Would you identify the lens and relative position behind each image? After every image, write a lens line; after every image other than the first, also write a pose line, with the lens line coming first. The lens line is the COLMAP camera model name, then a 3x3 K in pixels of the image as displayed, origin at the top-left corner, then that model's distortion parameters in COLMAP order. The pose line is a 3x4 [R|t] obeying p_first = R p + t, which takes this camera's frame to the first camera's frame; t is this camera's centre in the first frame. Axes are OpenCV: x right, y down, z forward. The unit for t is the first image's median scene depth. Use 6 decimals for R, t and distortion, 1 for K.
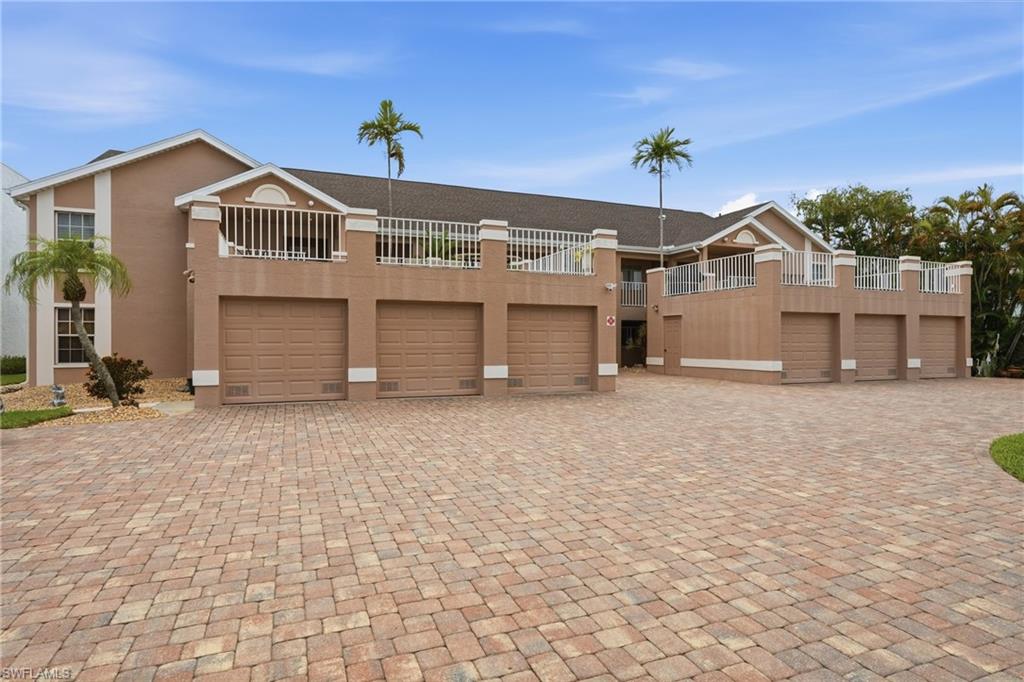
lens RADIAL K [[556.1, 0, 511.5], [0, 556.1, 346.2], [0, 0, 1]] dist [-0.002403, -0.000794]
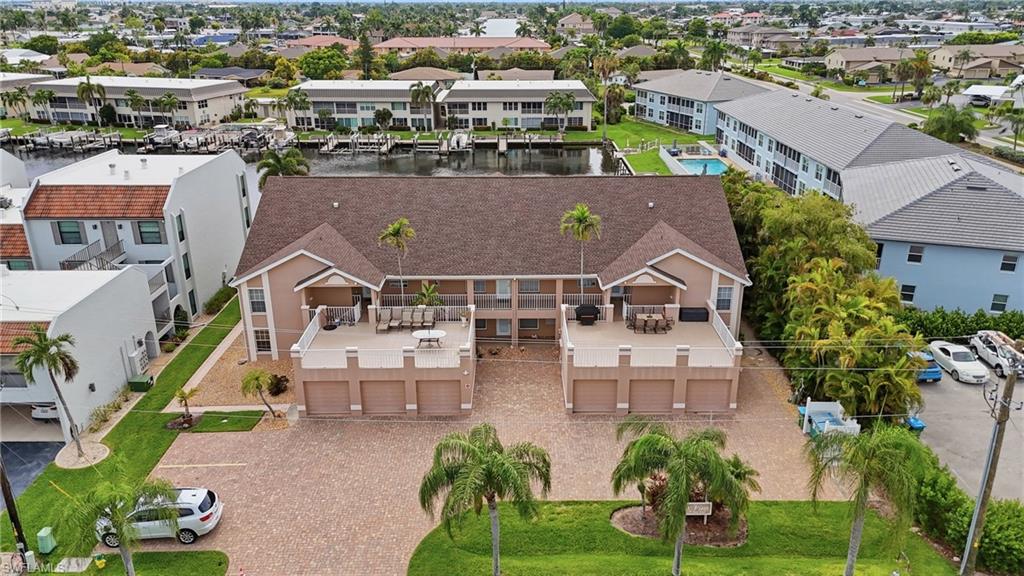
lens RADIAL K [[752.9, 0, 515.9], [0, 752.9, 289.1], [0, 0, 1]] dist [0.080493, -0.083843]
pose [[0.929670, 0.127443, -0.345646, 1.193458], [0.002706, 0.935867, 0.352342, -1.294779], [0.368383, -0.328497, 0.869703, -1.215479]]
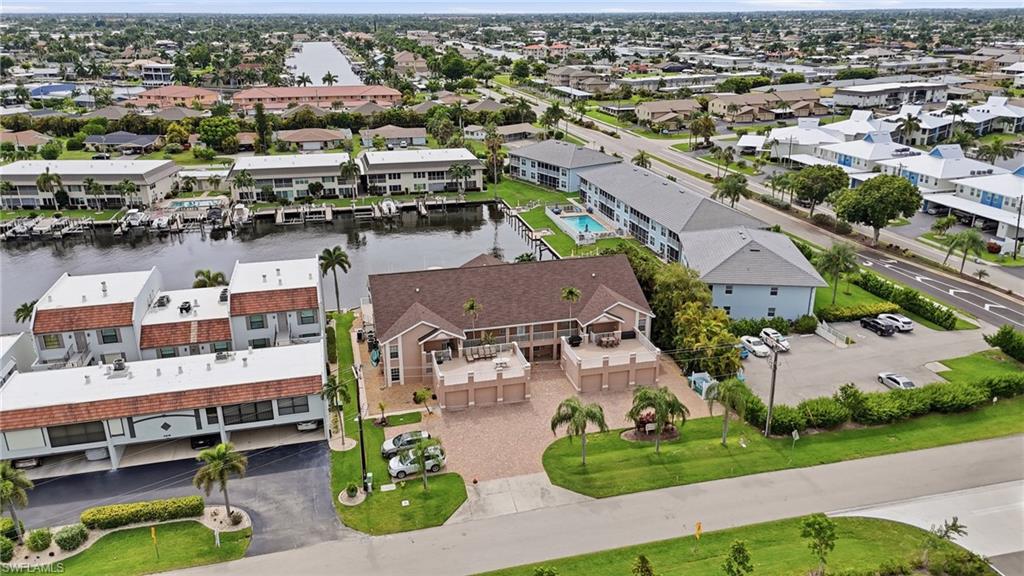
lens RADIAL K [[752.9, 0, 515.9], [0, 752.9, 289.1], [0, 0, 1]] dist [0.080493, -0.083843]
pose [[0.991631, 0.040948, -0.122440, 0.669928], [0.003324, 0.939959, 0.341270, -2.386570], [0.129063, -0.338821, 0.931957, -3.611328]]
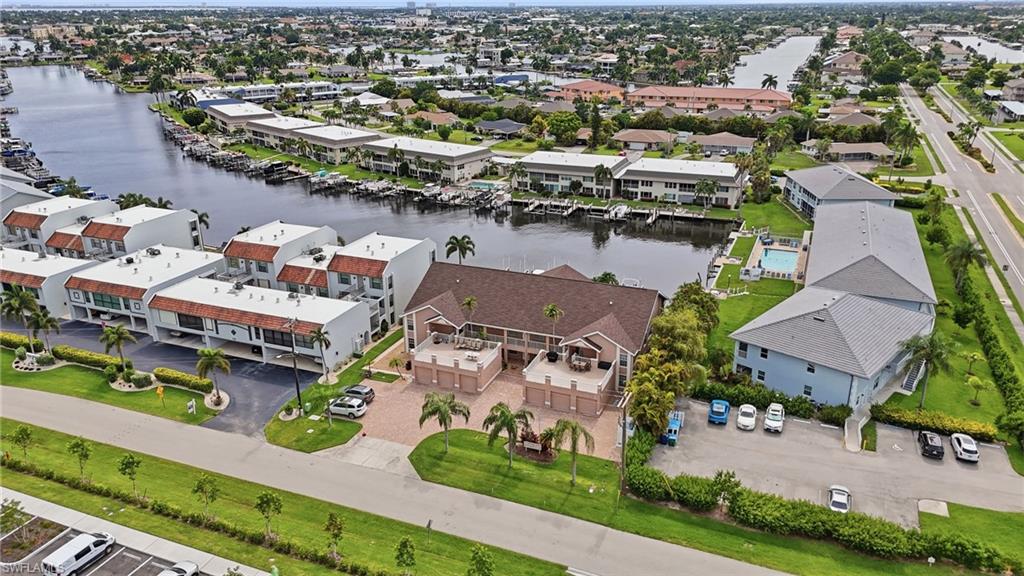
lens RADIAL K [[752.9, 0, 515.9], [0, 752.9, 289.1], [0, 0, 1]] dist [0.080493, -0.083843]
pose [[0.718856, 0.241140, -0.651995, 3.944454], [0.003348, 0.936696, 0.350127, -2.713246], [0.695151, -0.253874, 0.672542, -2.589393]]
